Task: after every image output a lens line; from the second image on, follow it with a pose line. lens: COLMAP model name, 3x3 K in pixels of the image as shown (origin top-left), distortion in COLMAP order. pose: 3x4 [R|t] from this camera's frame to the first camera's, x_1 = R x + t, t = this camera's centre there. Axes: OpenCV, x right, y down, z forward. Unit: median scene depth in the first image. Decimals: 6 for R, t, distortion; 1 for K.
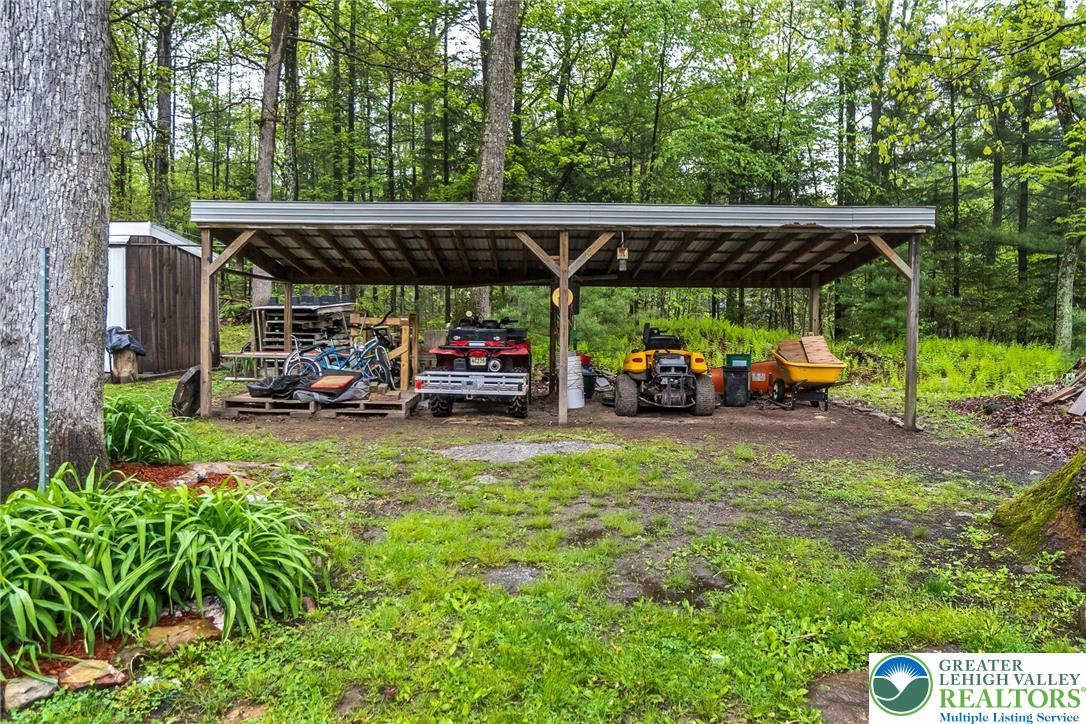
lens RADIAL K [[734.3, 0, 543.0], [0, 734.3, 362.0], [0, 0, 1]] dist [0.001075, 0.000187]
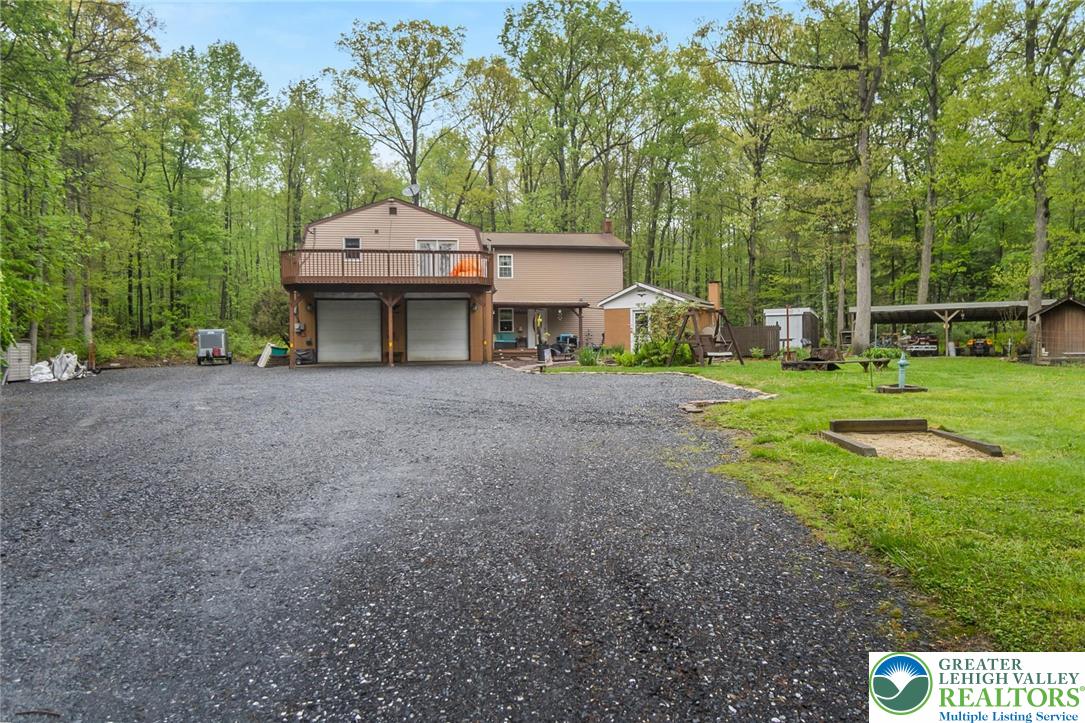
lens RADIAL K [[722.0, 0, 542.5], [0, 722.0, 361.5], [0, 0, 1]] dist [0.002149, 0.000159]
pose [[0.859754, -0.010986, -0.510591, 0.137000], [-0.009934, 0.999220, -0.038227, 0.266439], [0.510612, 0.037938, 0.858974, -3.357831]]
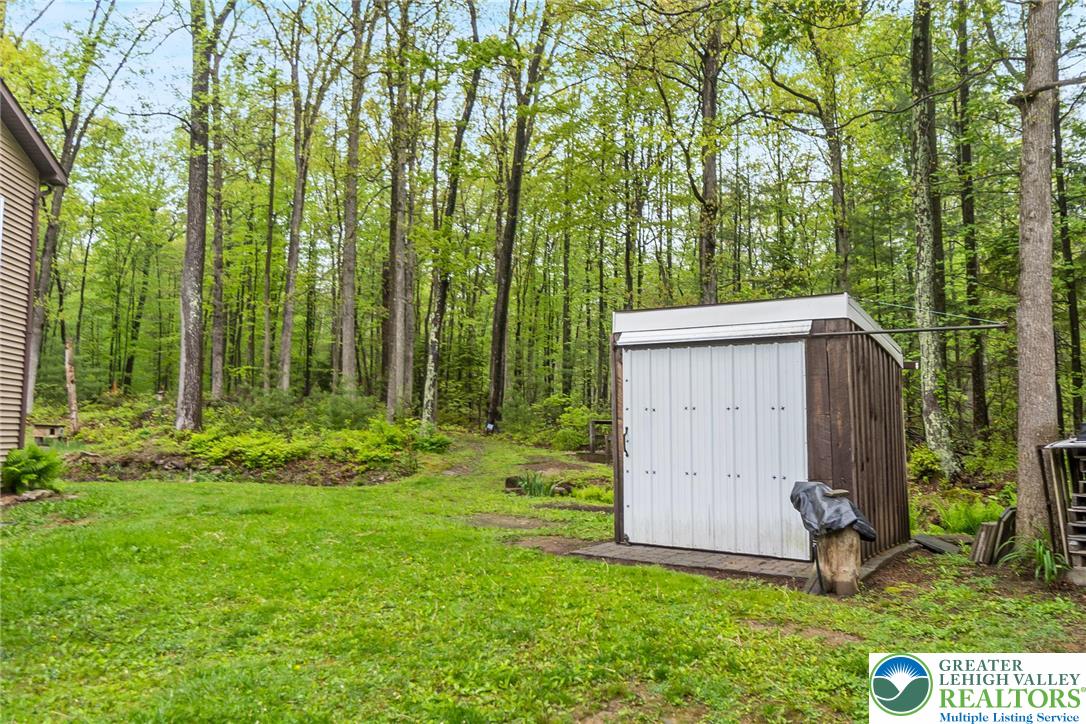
lens RADIAL K [[836.4, 0, 540.6], [0, 836.4, 337.6], [0, 0, 1]] dist [0.003954, 0.001190]
pose [[0.838654, -0.060829, -0.541257, -0.523717], [-0.027317, 0.987796, -0.153340, -0.068613], [0.543979, 0.143385, 0.826757, 0.457808]]
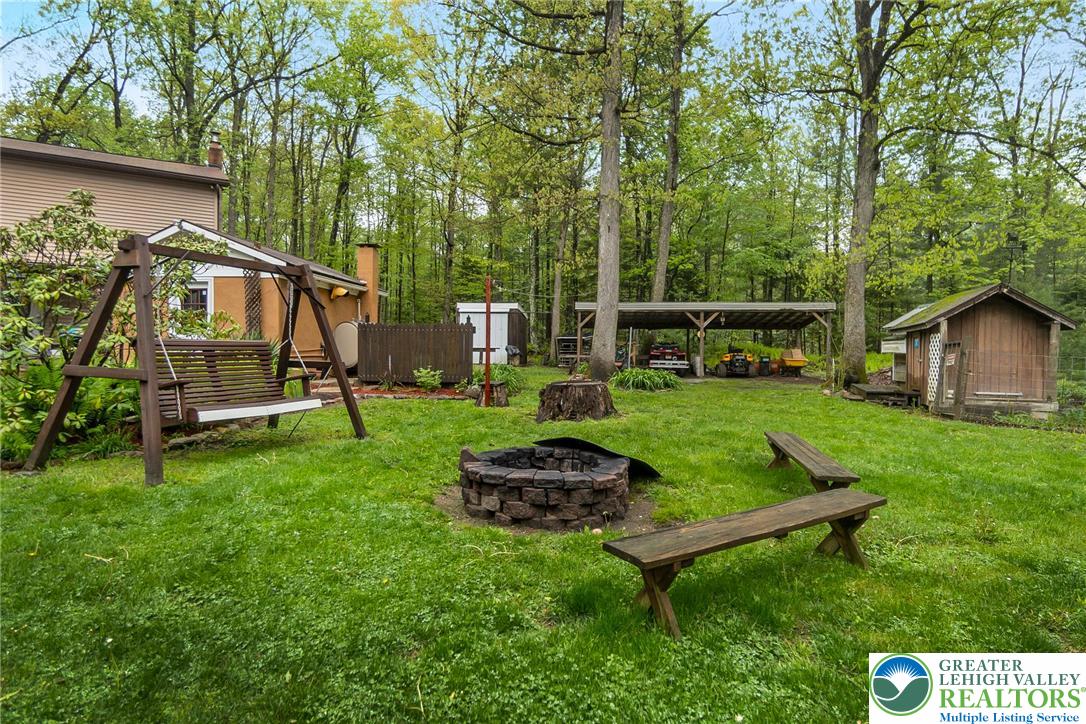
lens RADIAL K [[588.2, 0, 543.0], [0, 588.2, 362.0], [0, 0, 1]] dist [-0.000474, -0.000061]
pose [[0.993153, 0.004694, -0.116730, -0.299511], [-0.008381, 0.999481, -0.031120, 0.091534], [0.116523, 0.031885, 0.992676, -1.277438]]
